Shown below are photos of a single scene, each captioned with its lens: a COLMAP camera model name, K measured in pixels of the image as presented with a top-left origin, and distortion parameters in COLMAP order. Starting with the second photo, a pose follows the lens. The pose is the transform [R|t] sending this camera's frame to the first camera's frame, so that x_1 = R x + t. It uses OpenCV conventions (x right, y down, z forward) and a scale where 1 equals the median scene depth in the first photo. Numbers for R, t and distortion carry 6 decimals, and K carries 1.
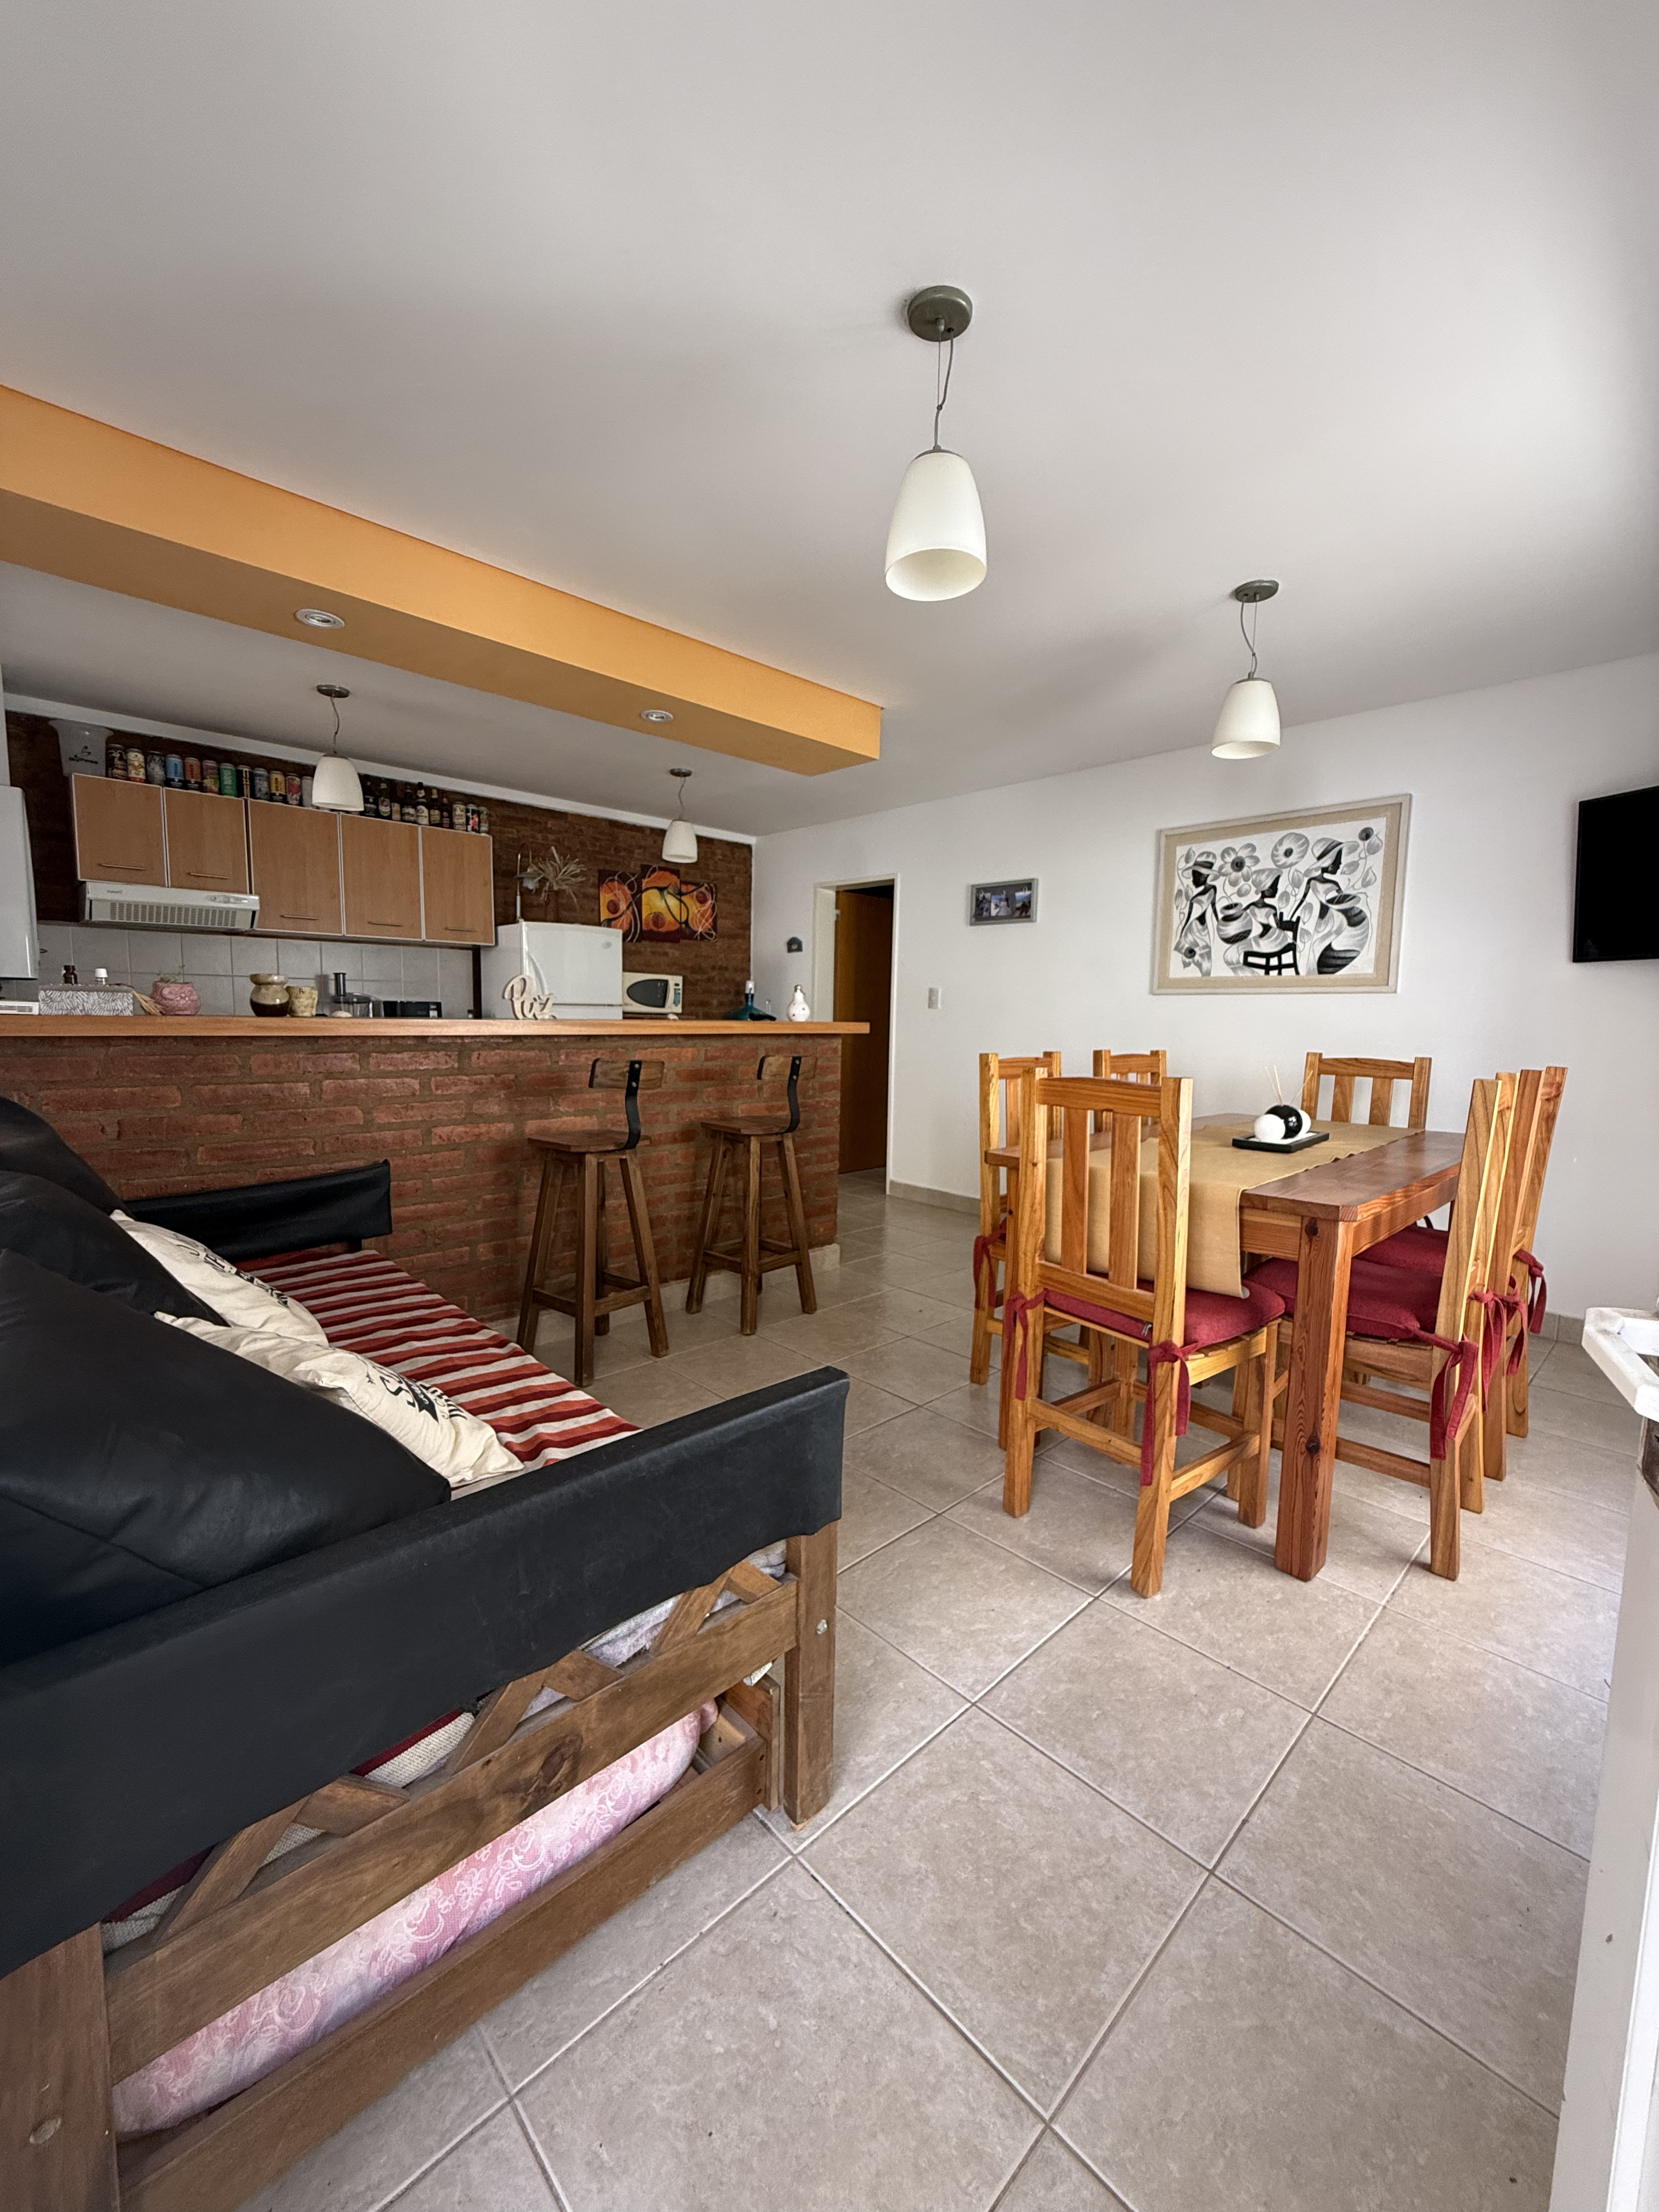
lens RADIAL K [[886.1, 0, 828.6], [0, 886.1, 1093.7], [0, 0, 1]] dist [0.000867, -0.000386]
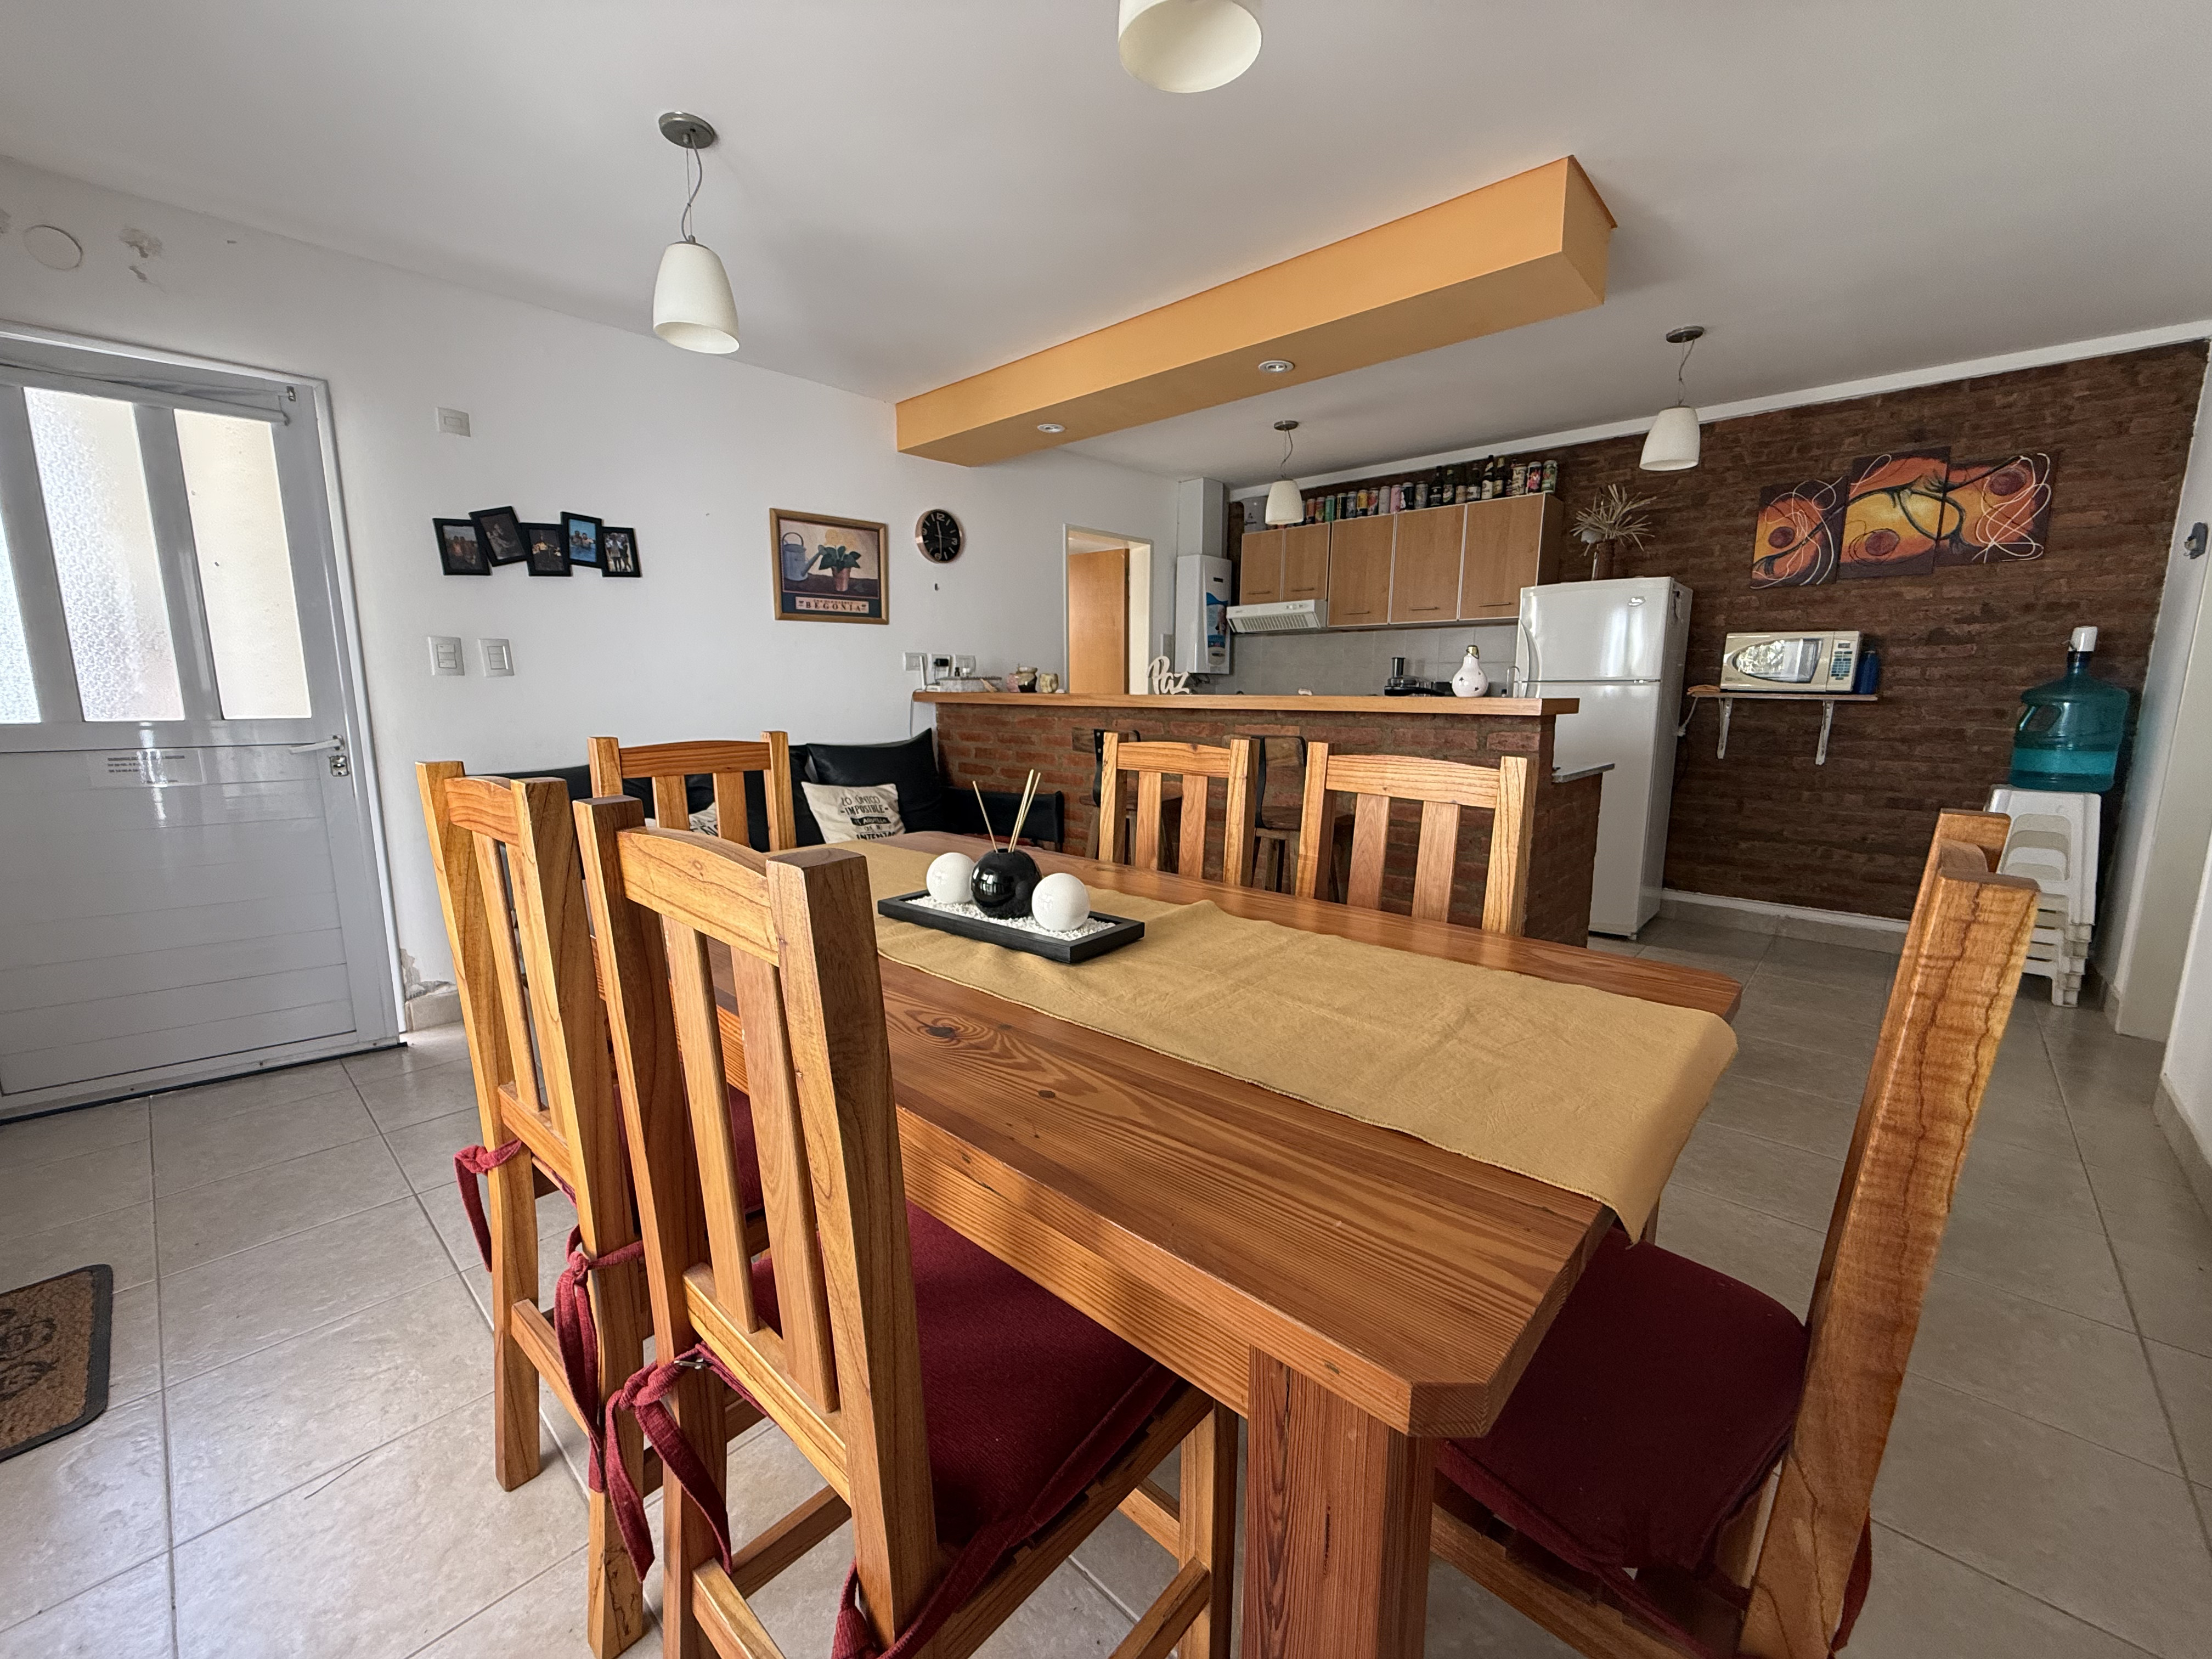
lens RADIAL K [[886.1, 0, 1103.3], [0, 886.1, 842.9], [0, 0, 1]] dist [0.000867, -0.000386]
pose [[0.064182, 0.155426, -0.985760, 0.529411], [-0.092682, 0.984456, 0.149185, -0.036015], [0.993625, 0.081788, 0.077590, 0.524549]]
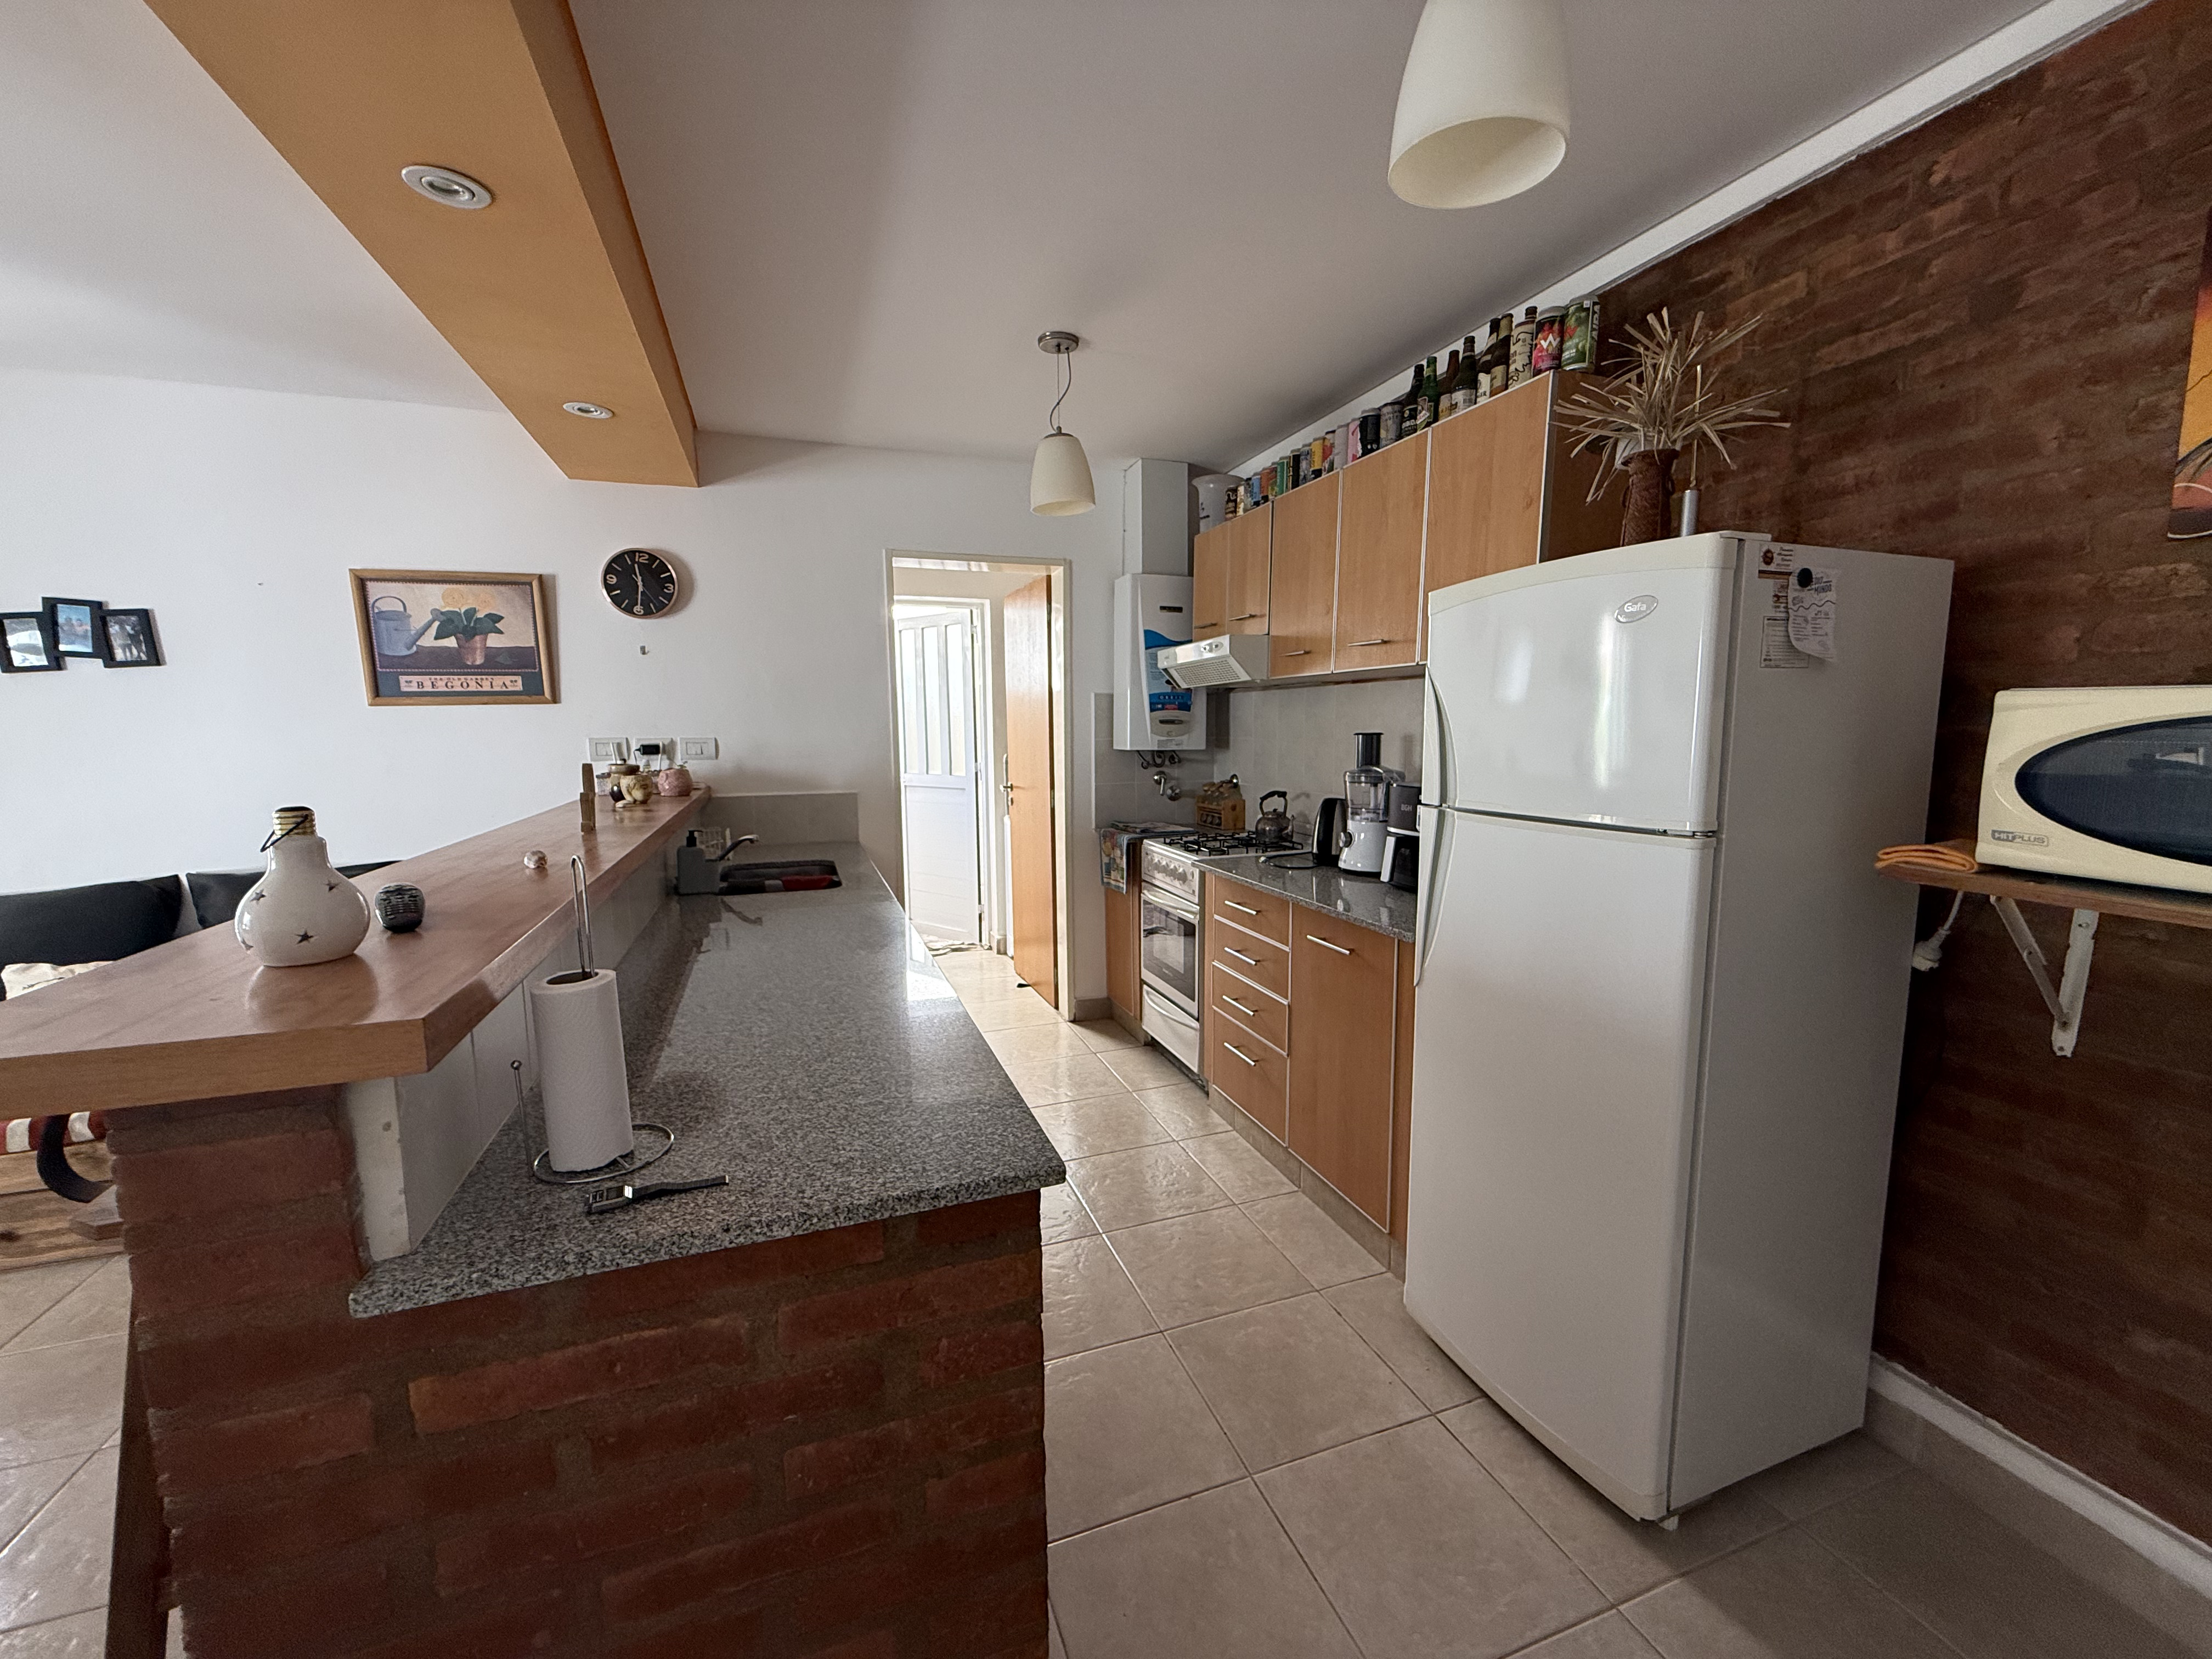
lens RADIAL K [[886.1, 0, 1105.4], [0, 886.1, 841.9], [0, 0, 1]] dist [0.000867, -0.000386]
pose [[-0.409211, 0.105986, -0.906263, 0.074233], [-0.084071, 0.984626, 0.153111, -0.131529], [0.908558, 0.138845, -0.394010, 1.015000]]
